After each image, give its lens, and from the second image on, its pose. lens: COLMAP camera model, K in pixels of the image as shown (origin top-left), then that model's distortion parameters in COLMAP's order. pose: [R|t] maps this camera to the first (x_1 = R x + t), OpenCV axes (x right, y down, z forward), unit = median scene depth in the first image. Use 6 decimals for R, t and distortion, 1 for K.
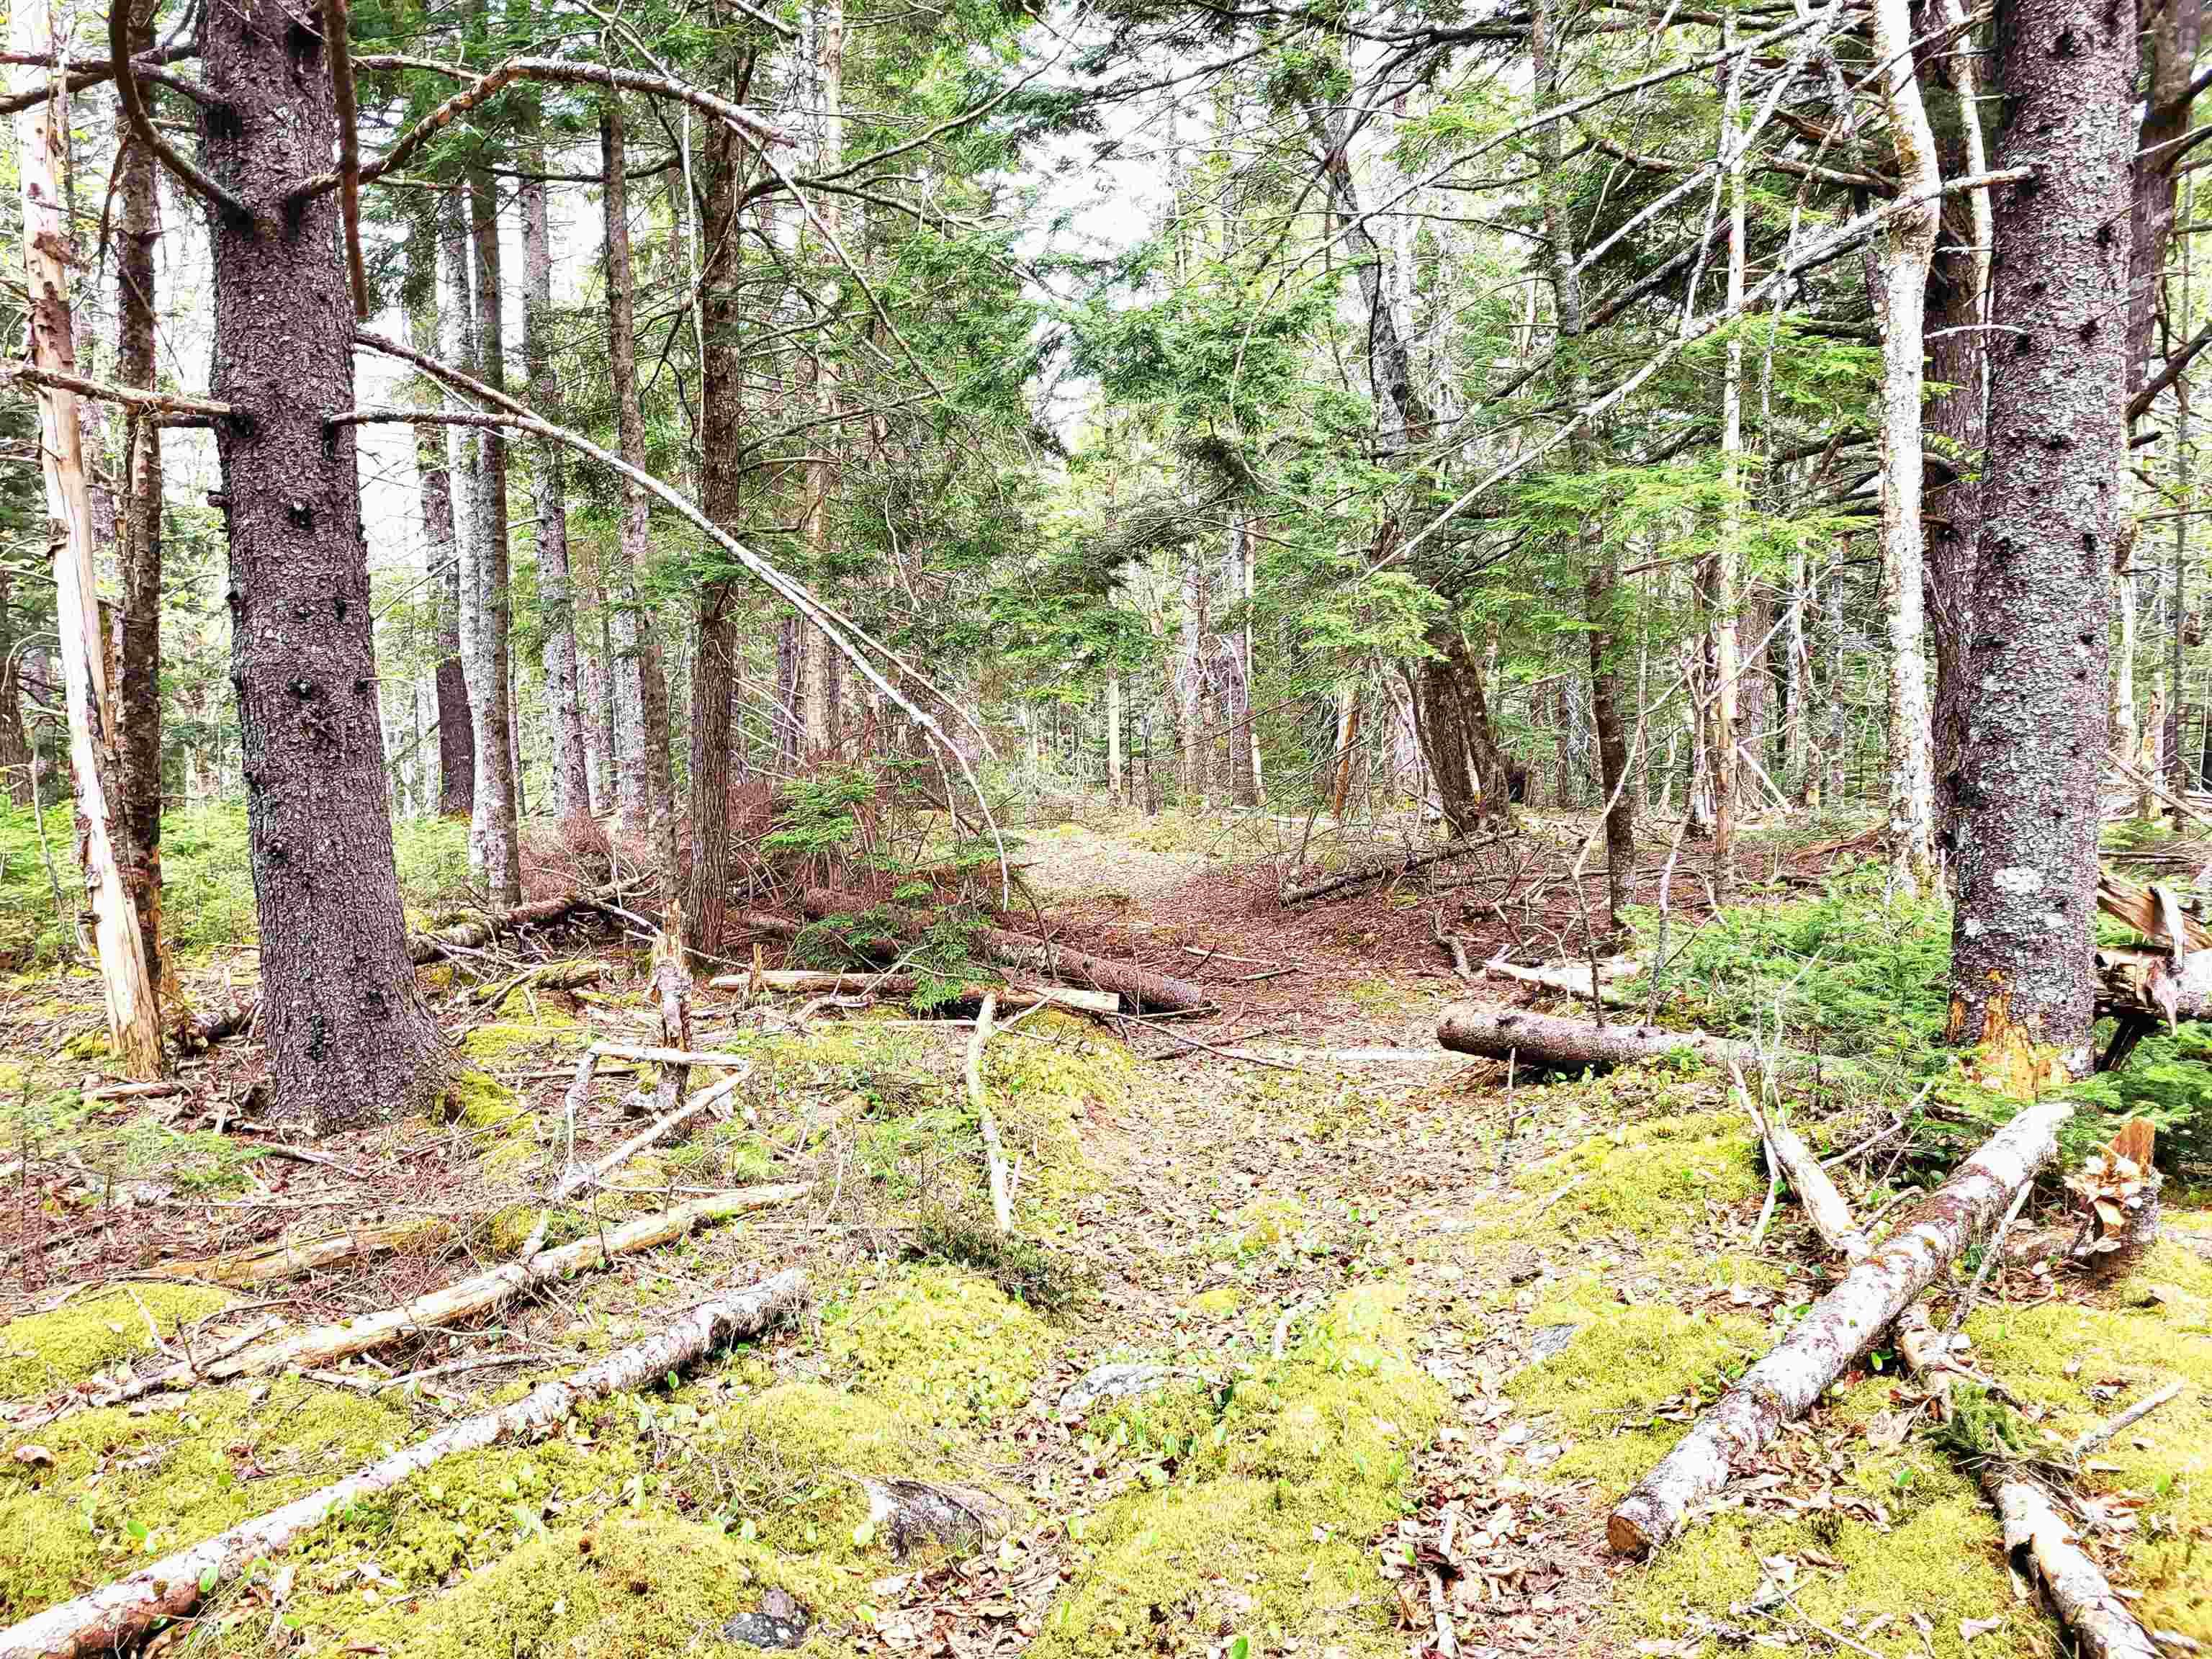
lens RADIAL K [[1713.7, 0, 1109.6], [0, 1713.7, 828.4], [0, 0, 1]] dist [0.054441, -0.028017]
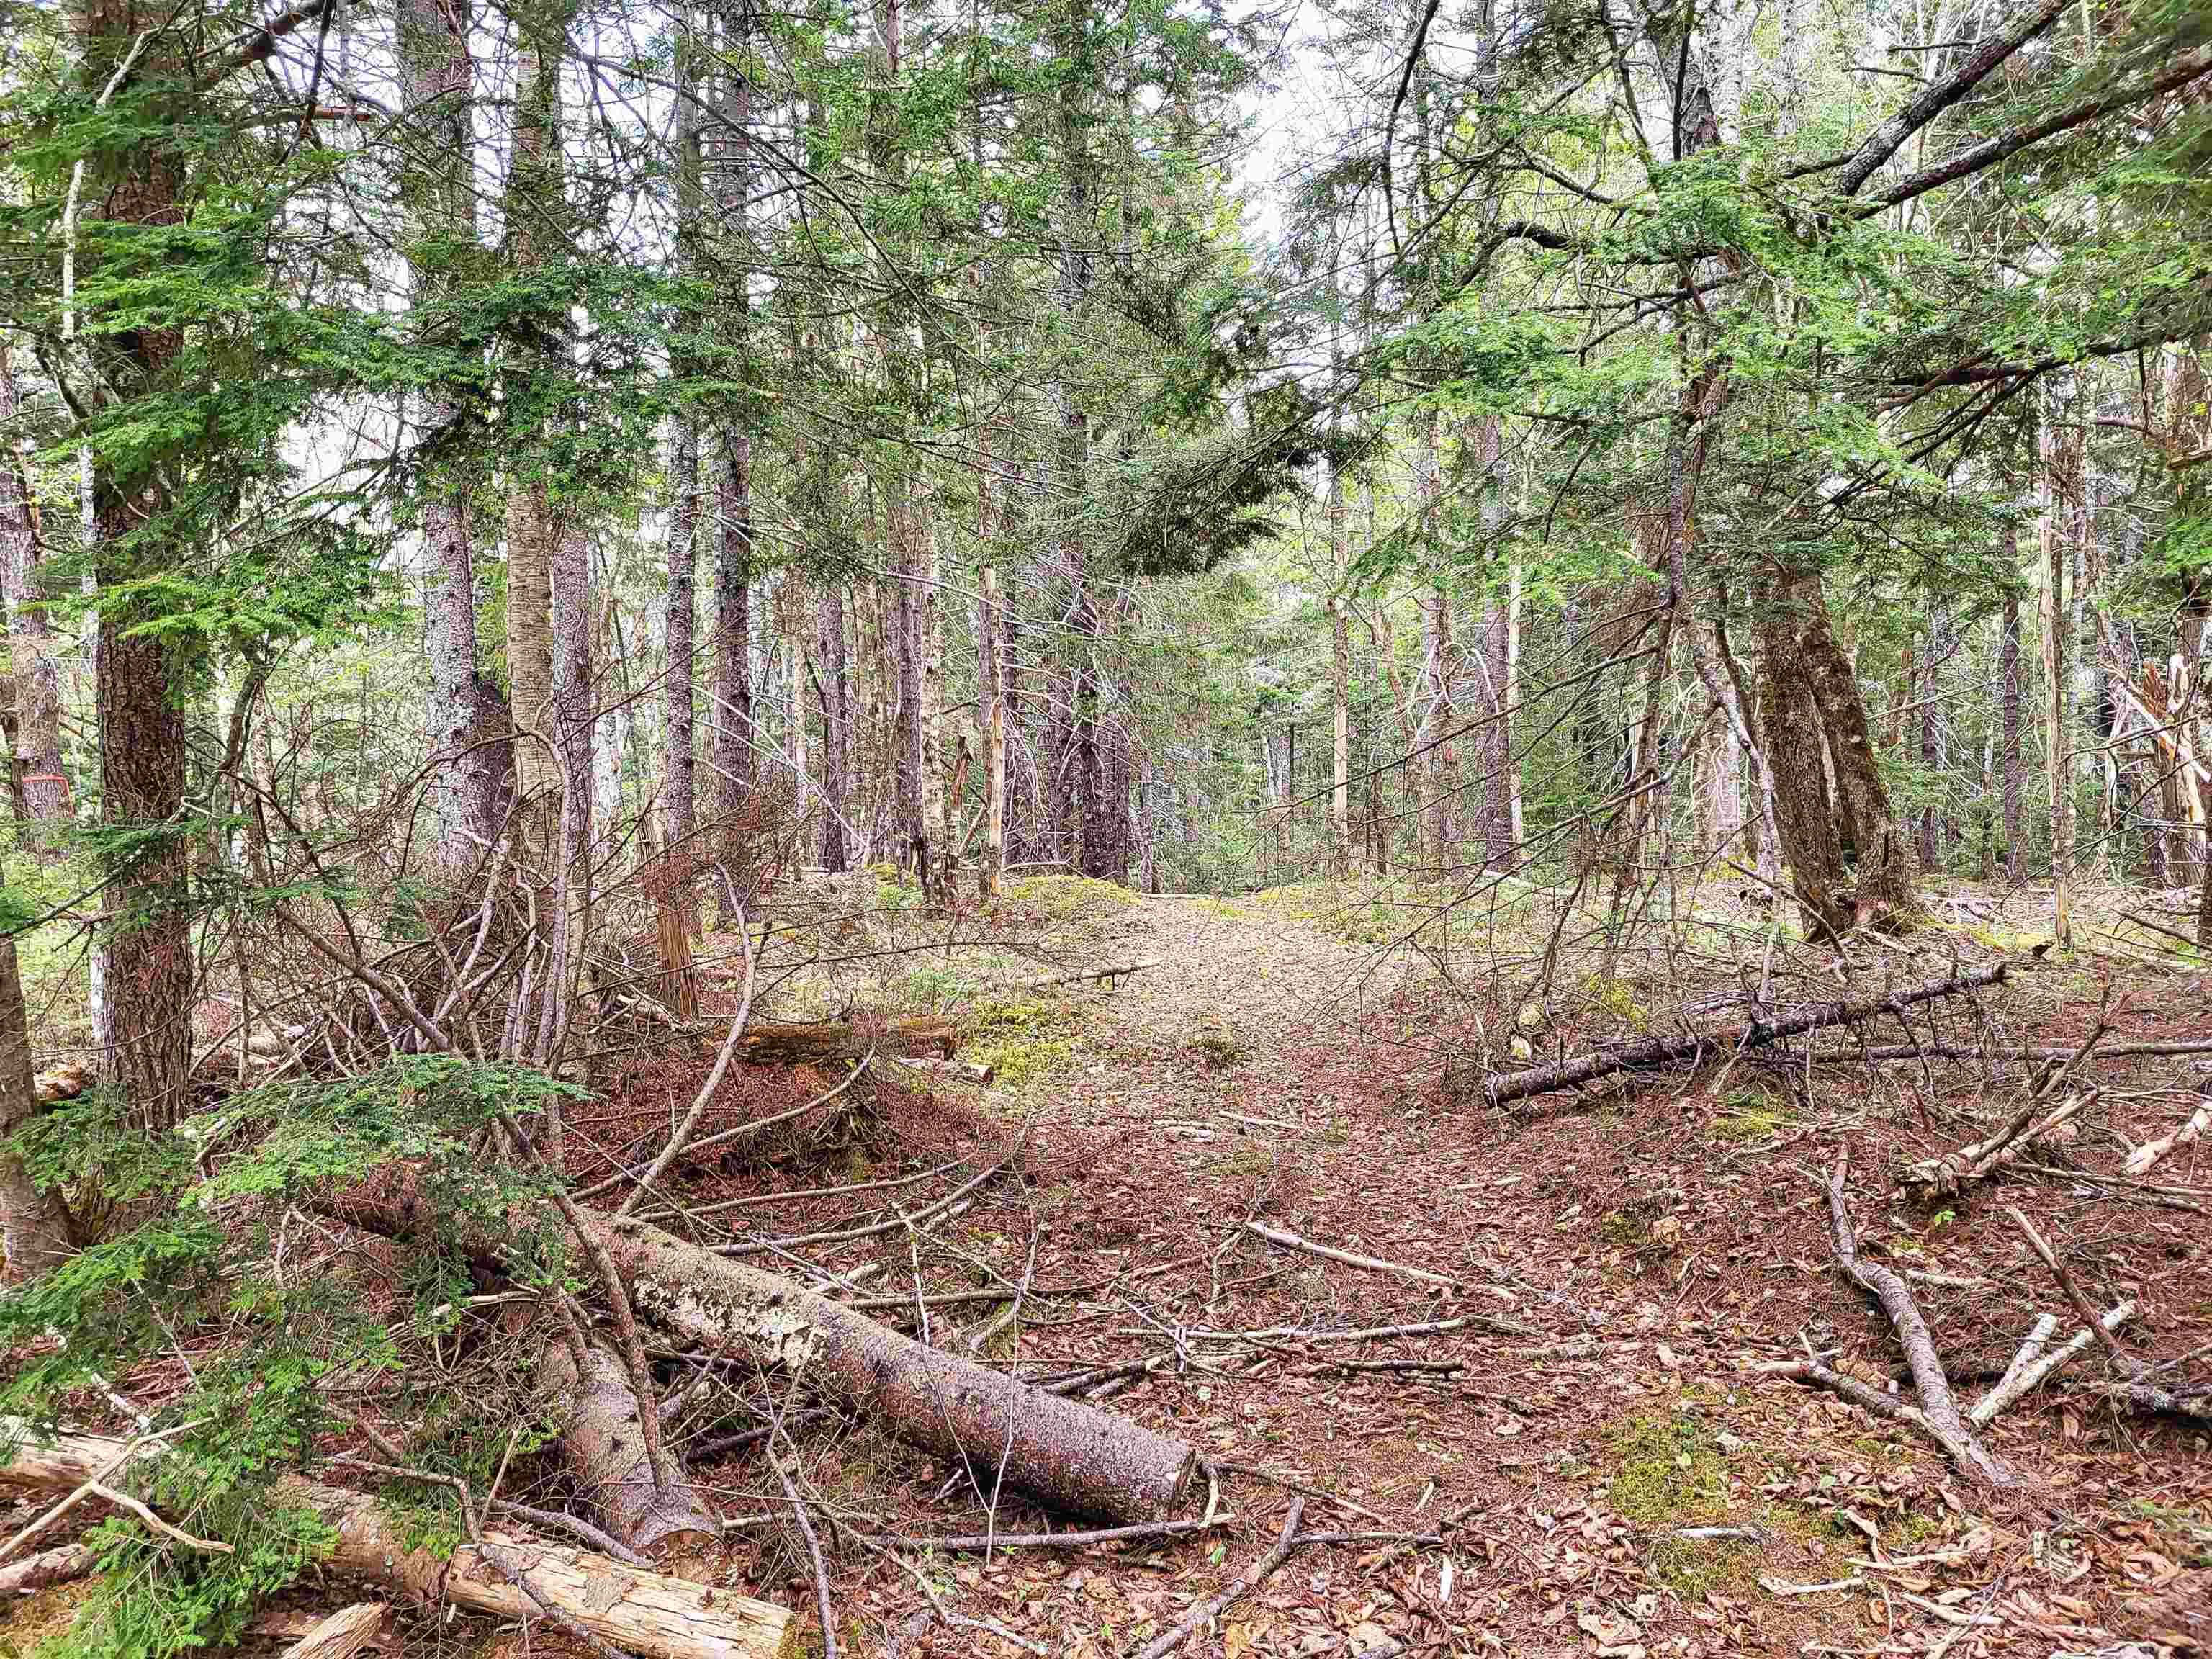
lens RADIAL K [[1713.7, 0, 1098.2], [0, 1713.7, 826.0], [0, 0, 1]] dist [0.054441, -0.028017]
pose [[0.985133, 0.003301, -0.171762, 0.072652], [-0.008128, 0.999591, -0.027407, -0.021943], [0.171602, 0.028396, 0.984757, 0.466243]]
